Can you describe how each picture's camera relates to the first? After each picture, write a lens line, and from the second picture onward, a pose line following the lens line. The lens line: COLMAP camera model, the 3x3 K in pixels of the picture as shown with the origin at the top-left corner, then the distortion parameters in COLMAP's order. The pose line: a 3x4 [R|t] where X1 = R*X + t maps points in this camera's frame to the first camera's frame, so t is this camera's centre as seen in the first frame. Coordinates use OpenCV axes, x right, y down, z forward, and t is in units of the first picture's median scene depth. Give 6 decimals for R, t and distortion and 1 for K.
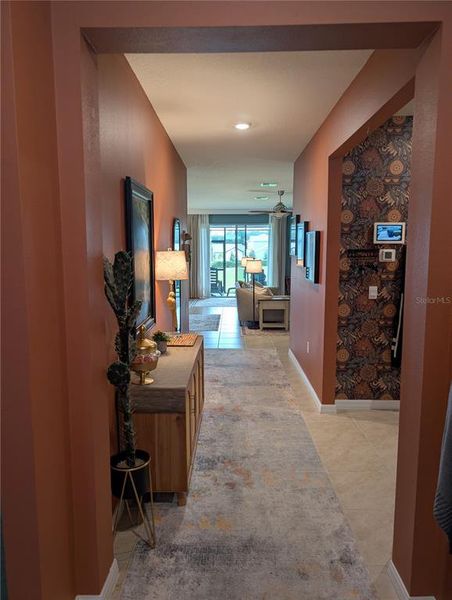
lens RADIAL K [[420.2, 0, 225.6], [0, 420.2, 300.3], [0, 0, 1]] dist [0.010139, -0.000988]
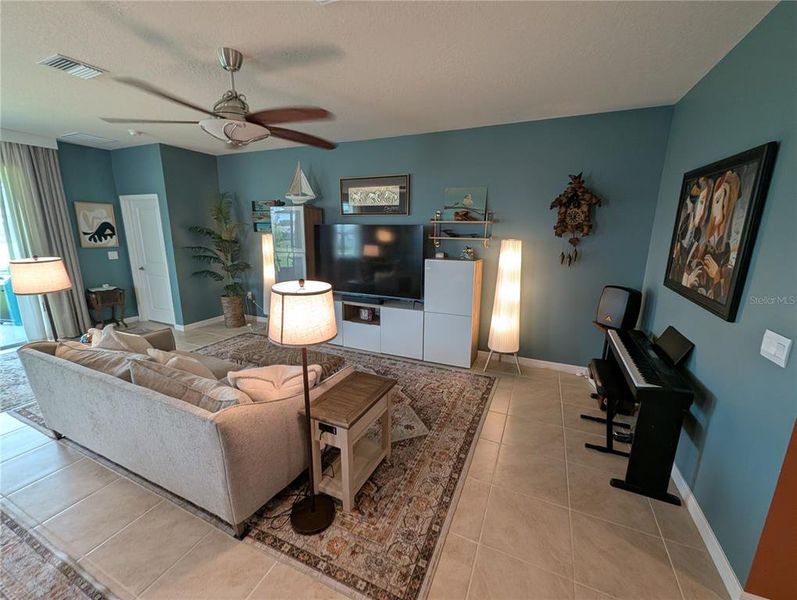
lens RADIAL K [[330.3, 0, 399.0], [0, 330.3, 299.3], [0, 0, 1]] dist [0.002213, 0.000184]
pose [[0.397801, -0.193474, 0.896840, -0.185629], [0.103866, 0.980725, 0.165500, -0.242000], [-0.911574, 0.027315, 0.410229, 1.814331]]
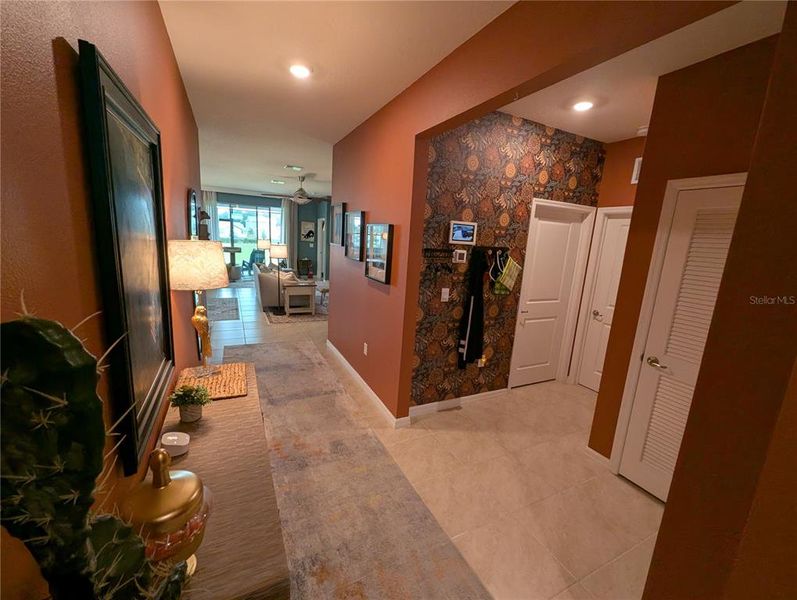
lens RADIAL K [[326.8, 0, 399.2], [0, 326.8, 300.5], [0, 0, 1]] dist [0.004827, -0.002534]
pose [[0.884606, -0.031417, 0.465279, -0.086230], [-0.008030, 0.996554, 0.082558, -0.066147], [-0.466269, -0.076767, 0.881306, 0.396715]]
